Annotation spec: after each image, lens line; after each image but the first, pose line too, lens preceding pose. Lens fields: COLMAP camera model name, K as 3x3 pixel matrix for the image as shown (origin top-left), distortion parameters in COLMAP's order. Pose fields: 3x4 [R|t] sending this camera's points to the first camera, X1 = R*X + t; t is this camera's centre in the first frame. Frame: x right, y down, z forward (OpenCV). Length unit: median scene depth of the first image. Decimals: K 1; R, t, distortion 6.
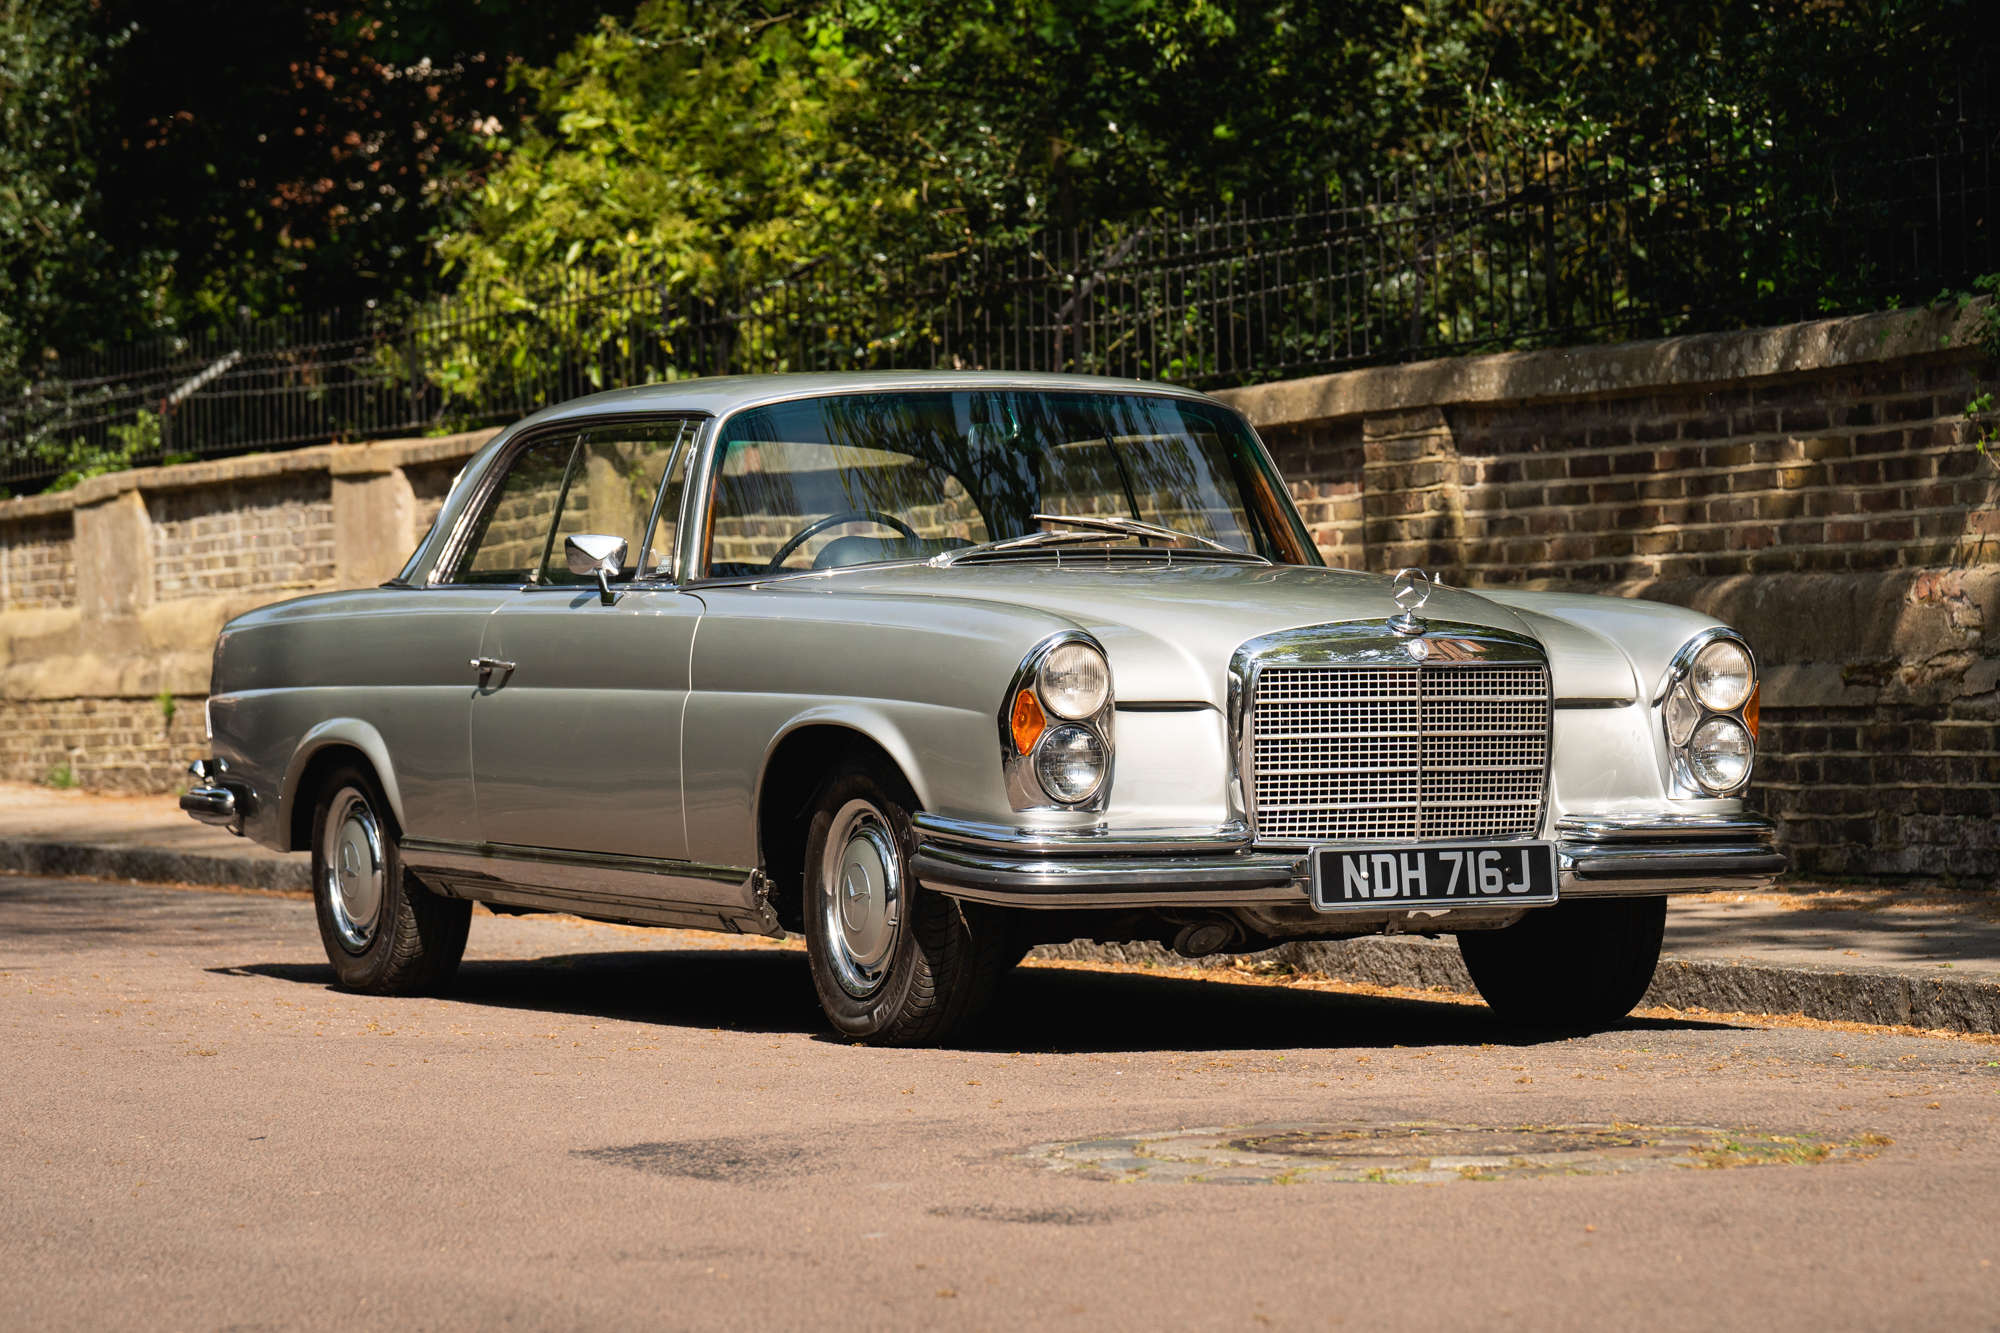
lens RADIAL K [[6164.1, 0, 1004.2], [0, 6164.1, 668.4], [0, 0, 1]] dist [0.194752, 0.000000]
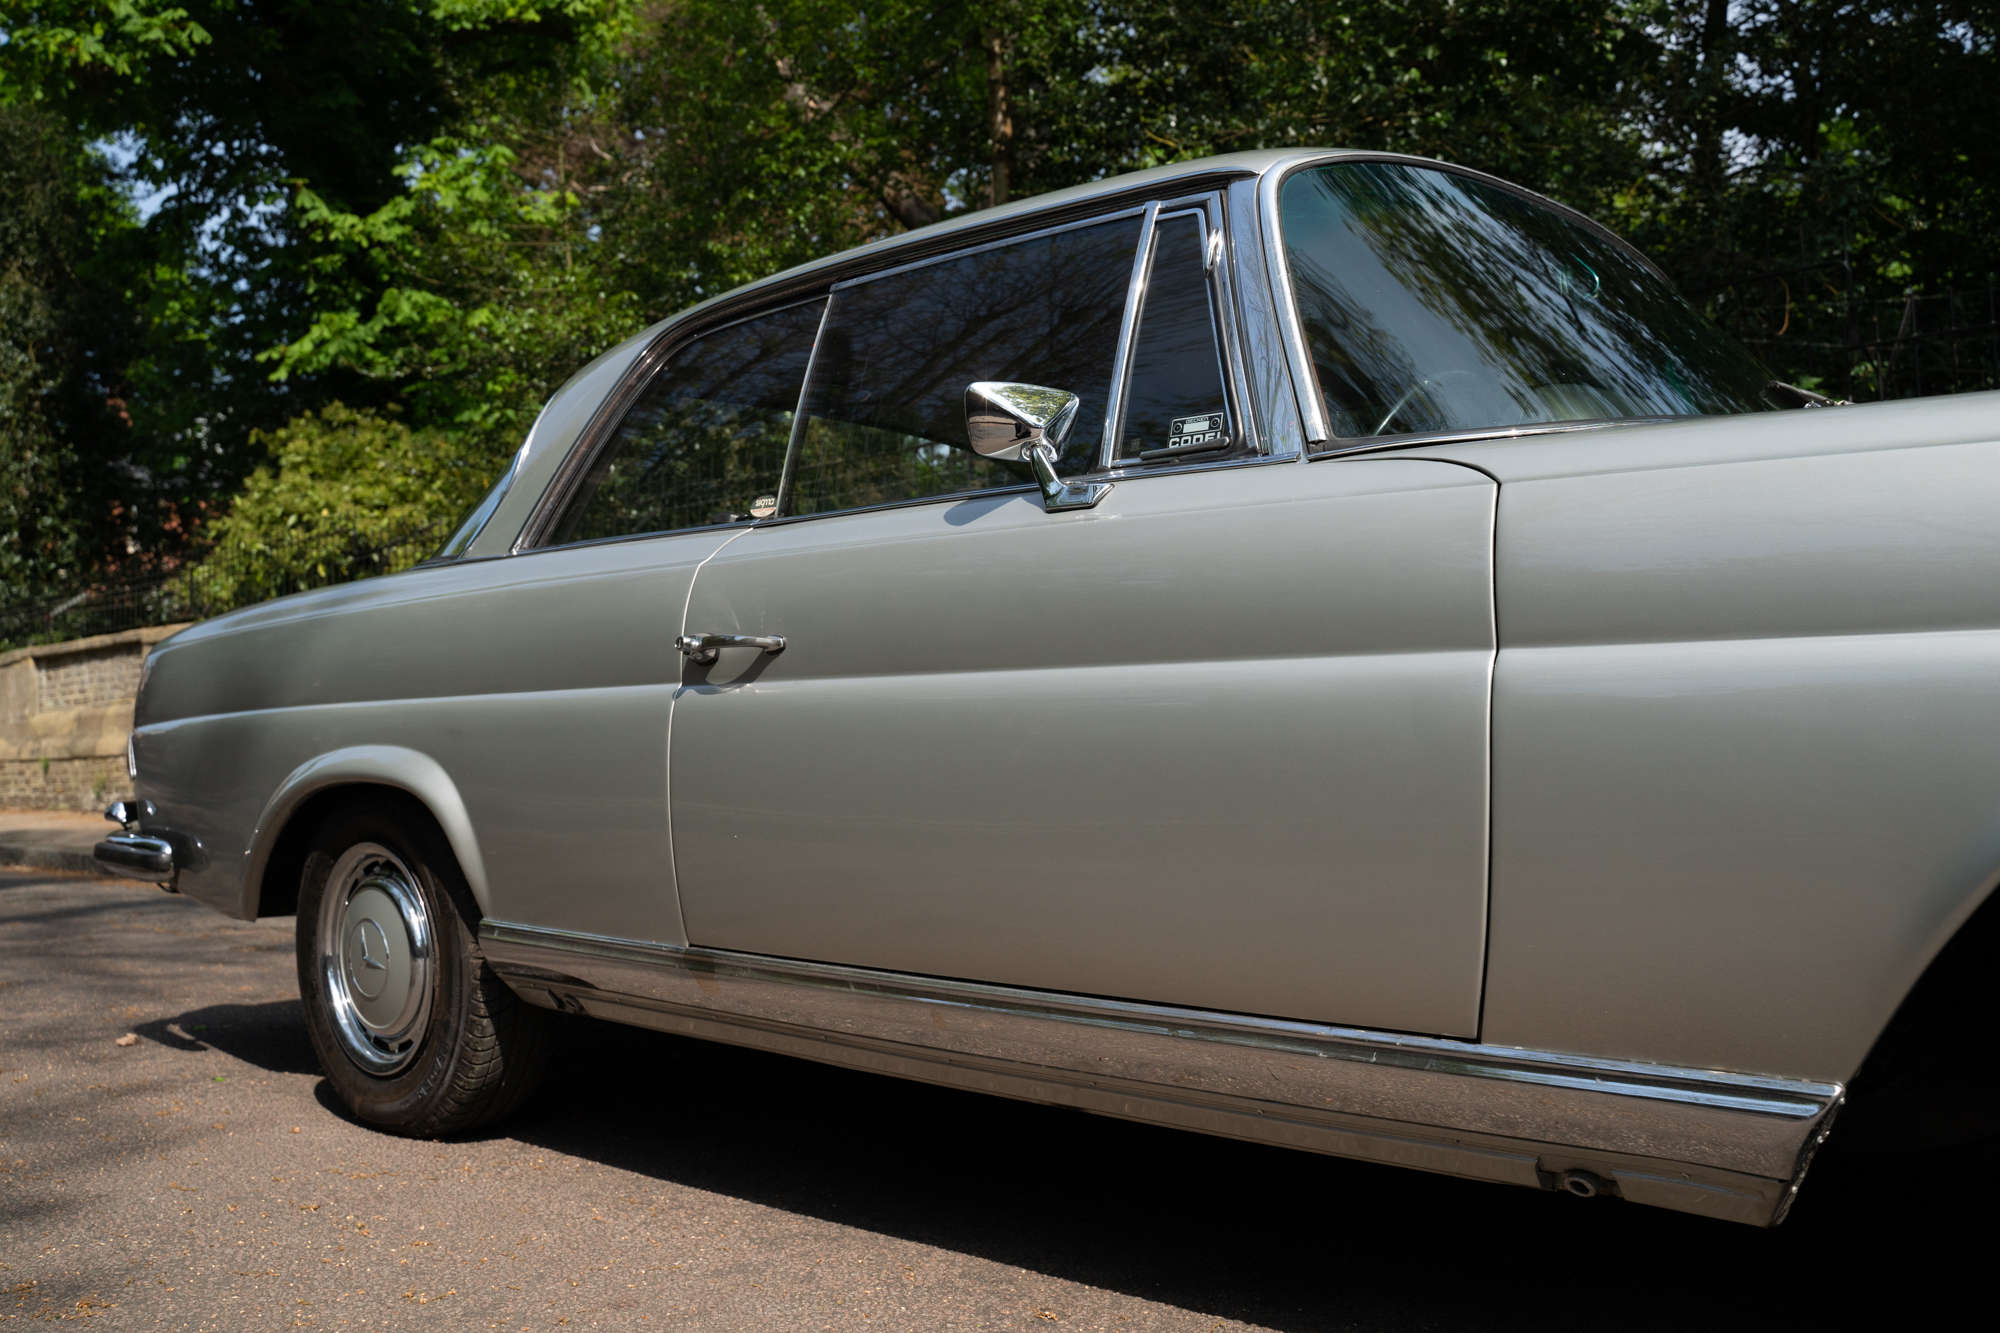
lens RADIAL K [[1727.8, 0, 1010.9], [0, 1727.8, 655.0], [0, 0, 1]] dist [-0.079772, 0.032892]
pose [[0.925252, 0.018160, 0.378918, -0.133117], [0.004860, 0.998204, -0.059708, 0.011592], [-0.379322, 0.057086, 0.923502, 0.930872]]
